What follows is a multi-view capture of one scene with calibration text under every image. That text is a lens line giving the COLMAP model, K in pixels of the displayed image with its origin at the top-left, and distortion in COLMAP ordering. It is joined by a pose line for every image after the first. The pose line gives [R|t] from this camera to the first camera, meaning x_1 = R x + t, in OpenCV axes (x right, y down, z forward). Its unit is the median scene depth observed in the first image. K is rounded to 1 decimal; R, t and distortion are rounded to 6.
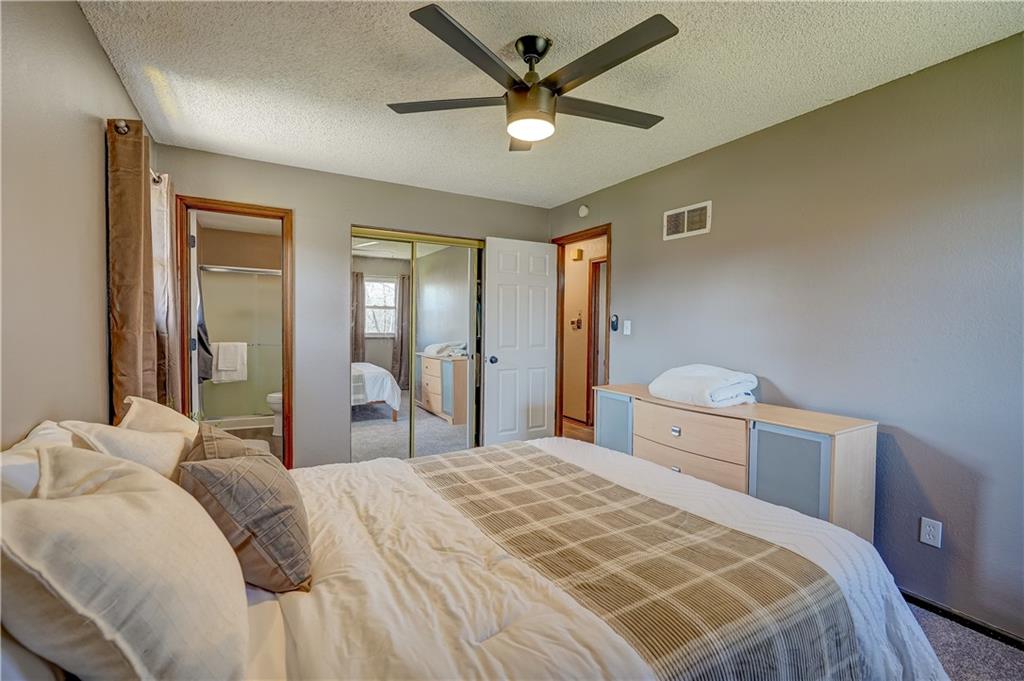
lens RADIAL K [[464.0, 0, 513.0], [0, 464.0, 338.5], [0, 0, 1]] dist [0.002933, 0.000016]
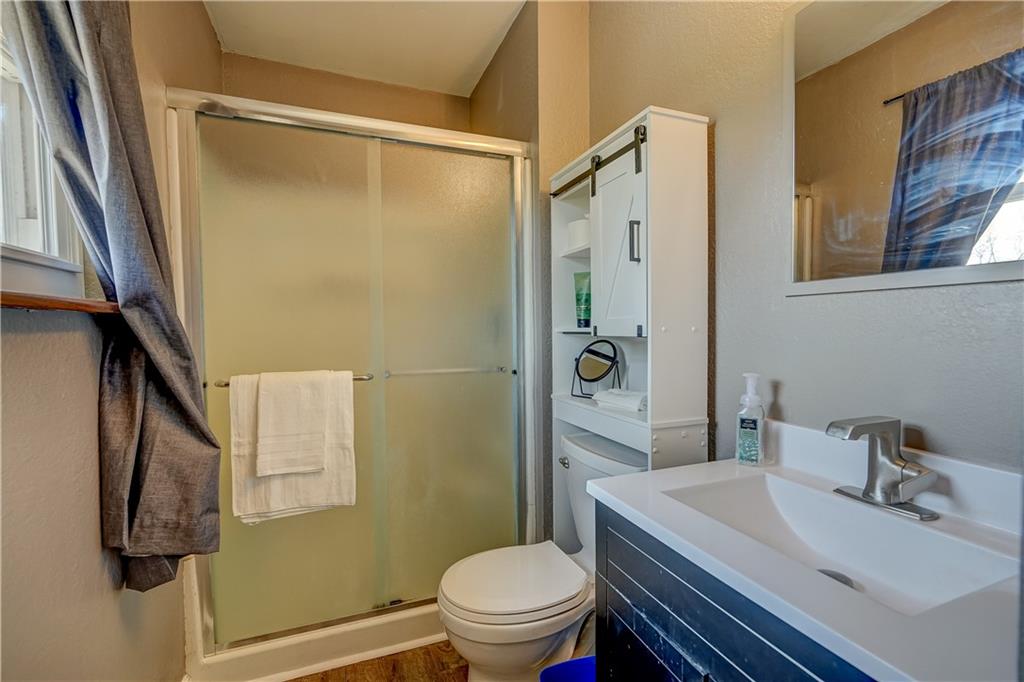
lens RADIAL K [[464.0, 0, 513.5], [0, 464.0, 339.5], [0, 0, 1]] dist [0.002933, 0.000016]
pose [[0.987606, -0.006164, -0.156834, -0.430765], [0.007917, 0.999913, 0.010559, -0.014665], [0.156755, -0.011670, 0.987569, 0.734541]]
